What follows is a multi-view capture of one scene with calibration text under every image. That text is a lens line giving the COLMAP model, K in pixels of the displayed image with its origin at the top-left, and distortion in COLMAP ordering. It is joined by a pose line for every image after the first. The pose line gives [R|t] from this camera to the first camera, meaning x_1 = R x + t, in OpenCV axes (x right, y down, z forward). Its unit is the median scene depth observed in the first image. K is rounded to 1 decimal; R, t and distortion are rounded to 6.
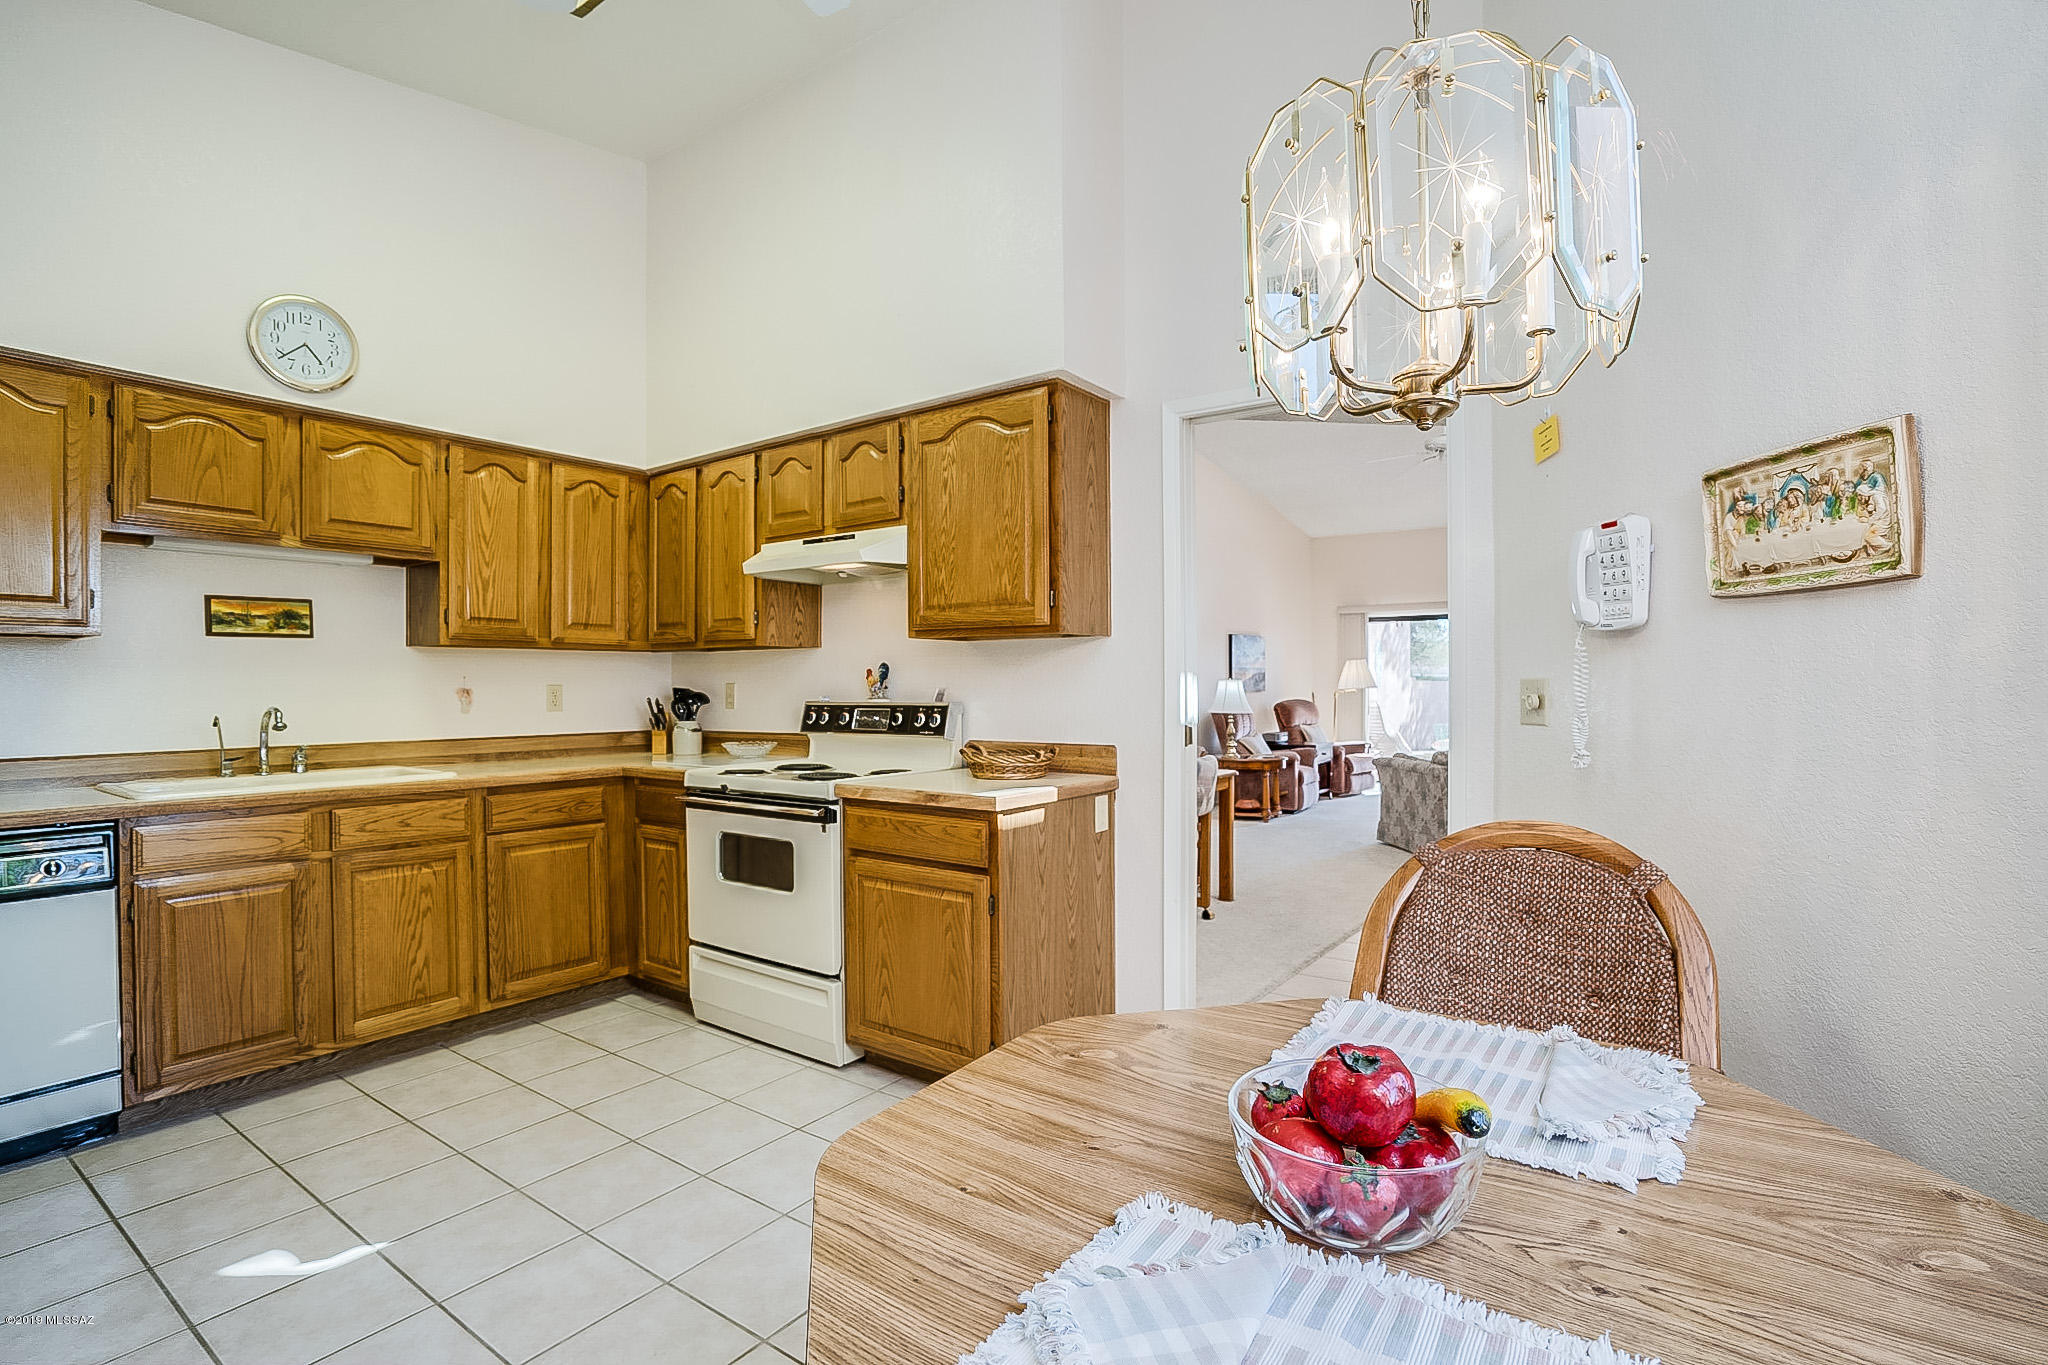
lens RADIAL K [[961.2, 0, 1011.5], [0, 961.2, 689.9], [0, 0, 1]] dist [-0.064584, 0.026923]
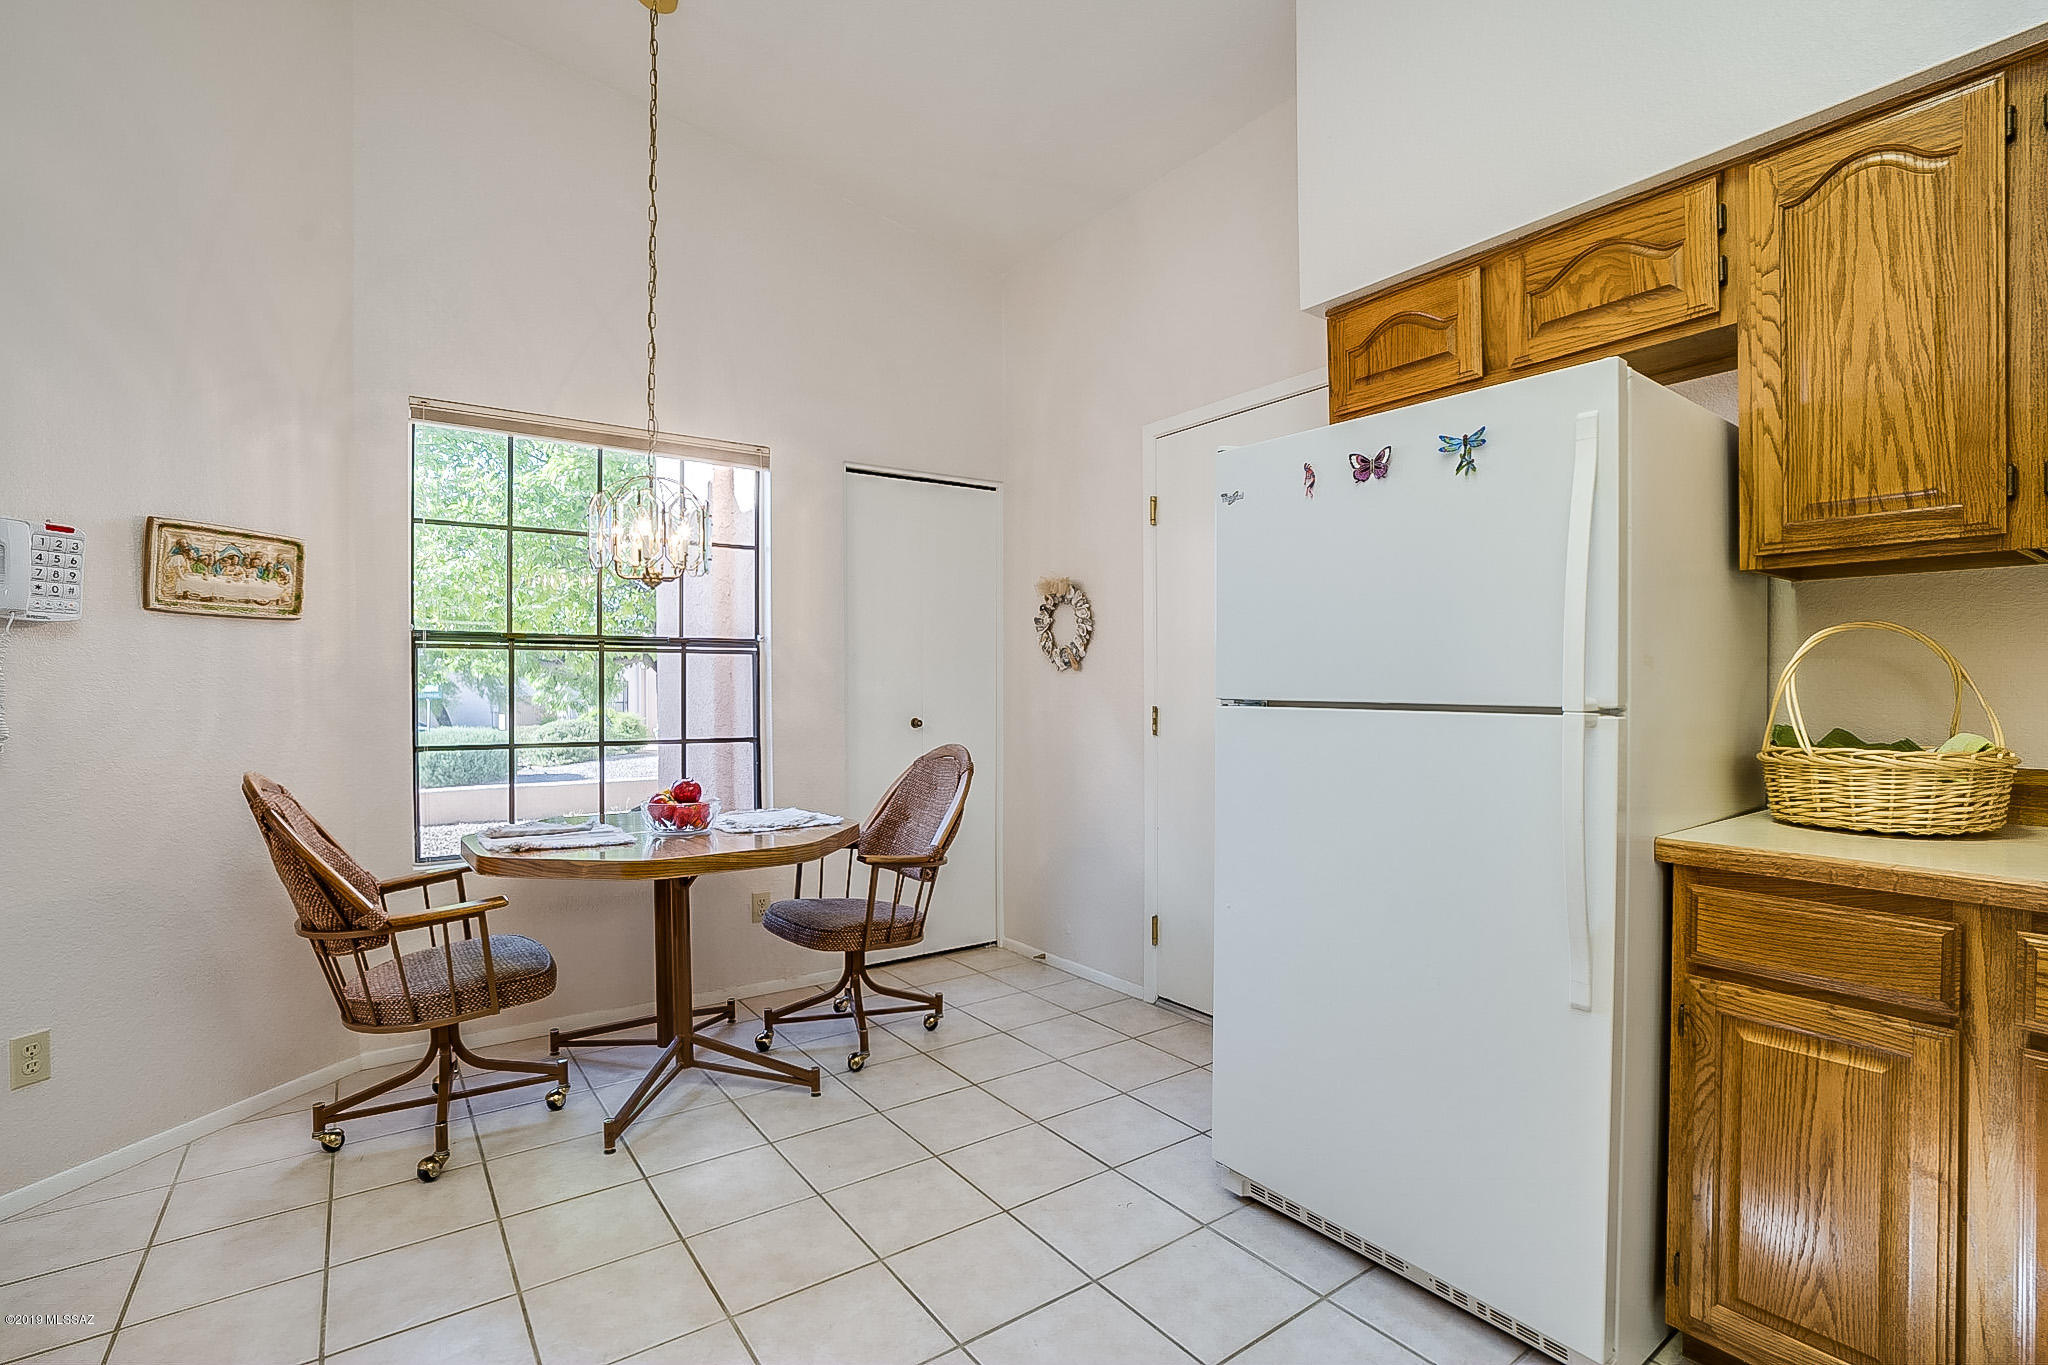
lens RADIAL K [[961.2, 0, 1011.5], [0, 961.2, 689.9], [0, 0, 1]] dist [-0.064584, 0.026923]
pose [[-0.944541, 0.006641, 0.328326, -0.600464], [0.010614, 0.999891, 0.010310, 0.013330], [-0.328222, 0.013223, -0.944508, 1.254479]]
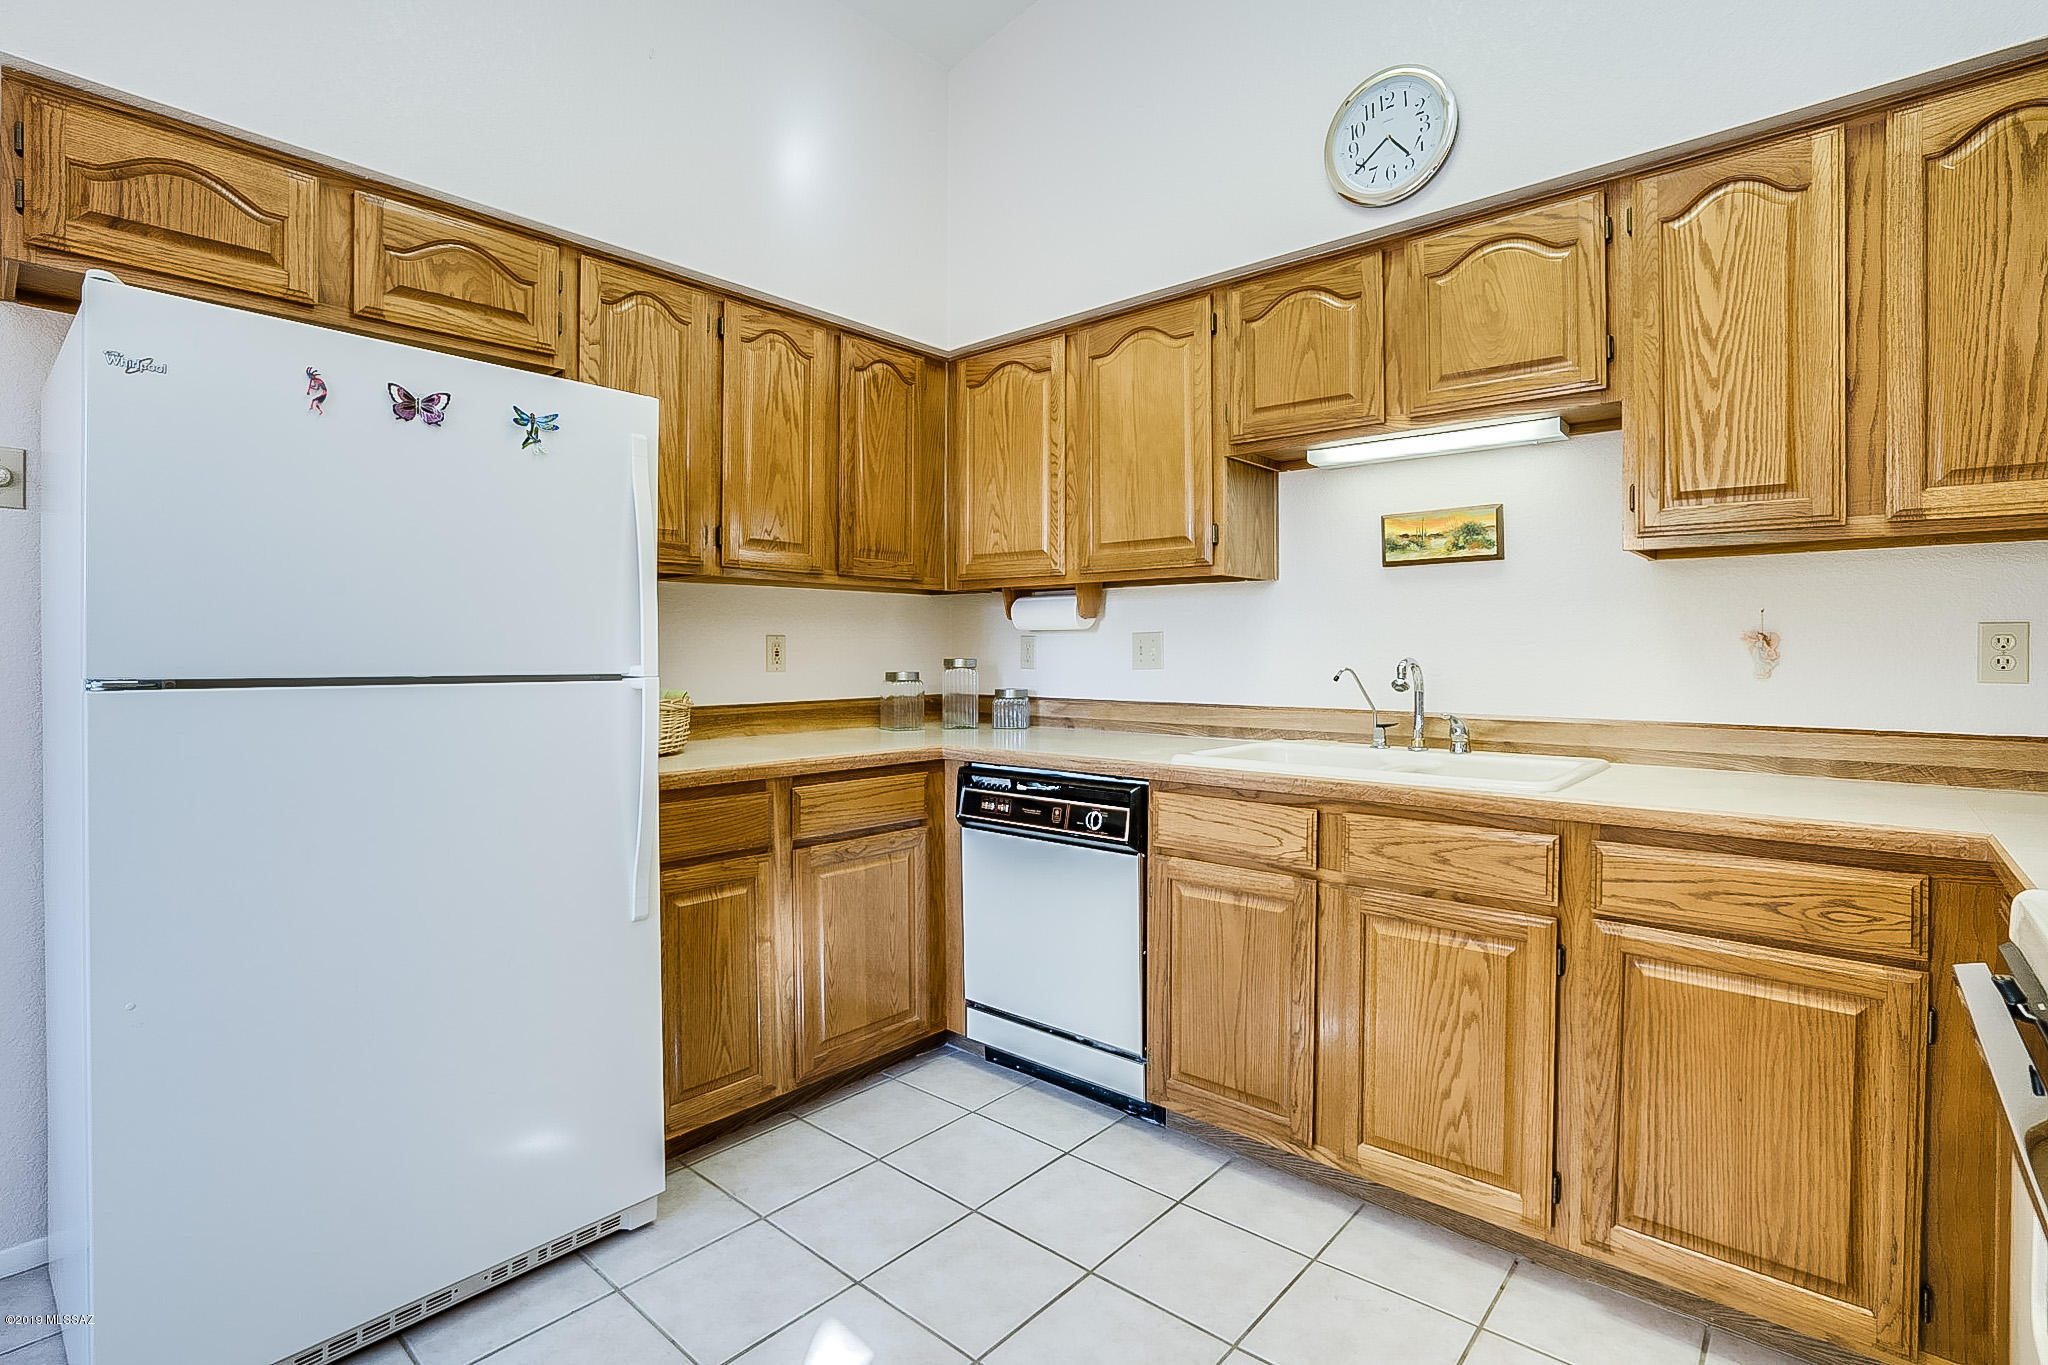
lens RADIAL K [[969.7, 0, 1056.8], [0, 969.7, 655.9], [0, 0, 1]] dist [-0.062140, 0.025547]
pose [[-0.072686, 0.011065, -0.997293, -0.034571], [-0.003294, 0.999930, 0.011334, 0.011156], [0.997349, 0.004109, -0.072644, 0.954926]]
